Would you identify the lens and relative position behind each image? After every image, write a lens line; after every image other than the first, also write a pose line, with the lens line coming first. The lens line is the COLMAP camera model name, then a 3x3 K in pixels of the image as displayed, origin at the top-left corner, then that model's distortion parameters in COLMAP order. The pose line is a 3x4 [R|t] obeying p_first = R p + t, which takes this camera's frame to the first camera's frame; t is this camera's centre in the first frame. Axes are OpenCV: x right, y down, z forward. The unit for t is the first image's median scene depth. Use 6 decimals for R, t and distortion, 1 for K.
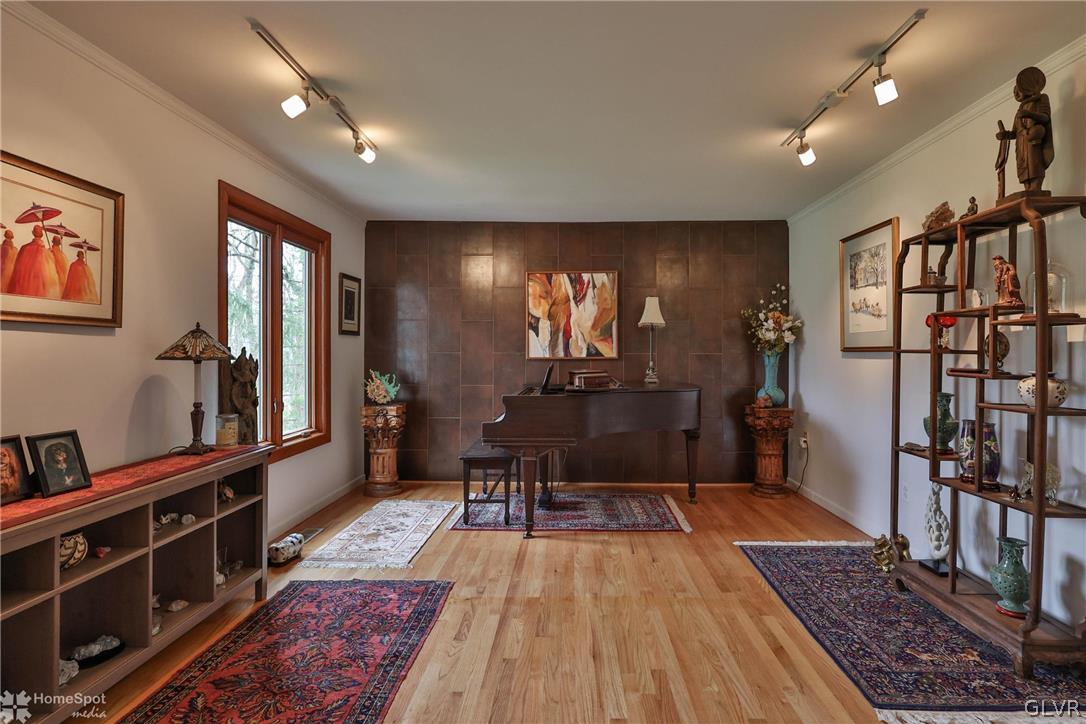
lens RADIAL K [[536.4, 0, 566.4], [0, 536.4, 343.8], [0, 0, 1]] dist [0.001436, 0.000087]
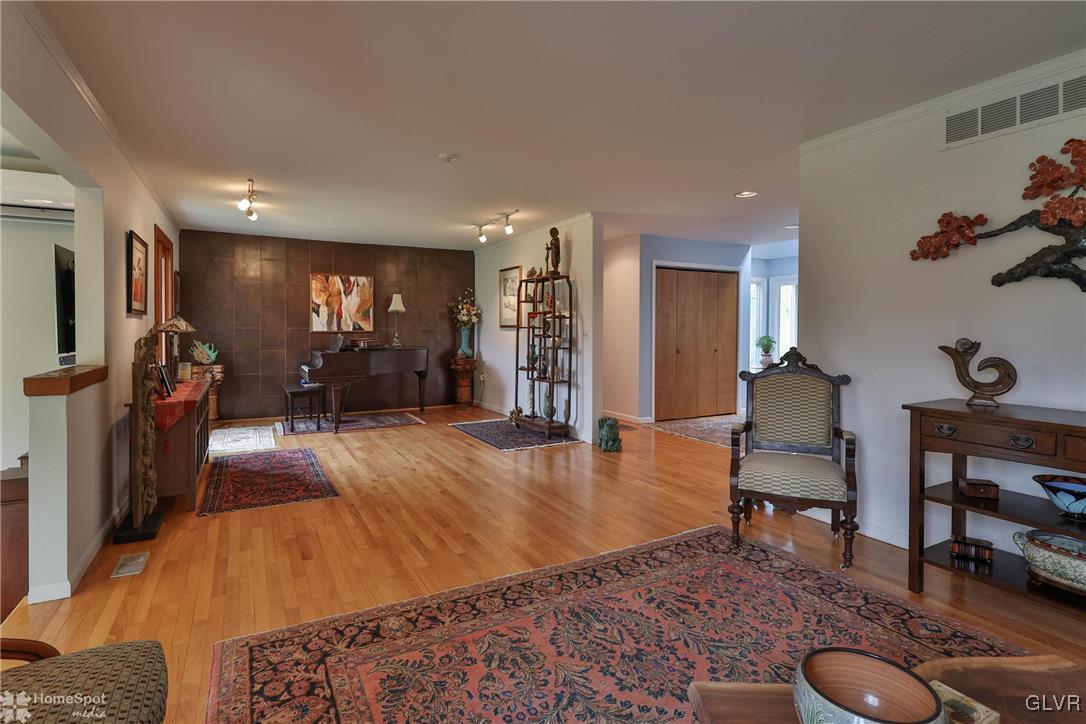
lens RADIAL K [[536.4, 0, 530.1], [0, 536.4, 343.9], [0, 0, 1]] dist [0.001436, 0.000087]
pose [[0.879161, -0.014524, 0.476304, -0.302802], [-0.008220, 0.998924, 0.045633, -0.015072], [-0.476455, -0.044034, 0.878096, -0.728798]]
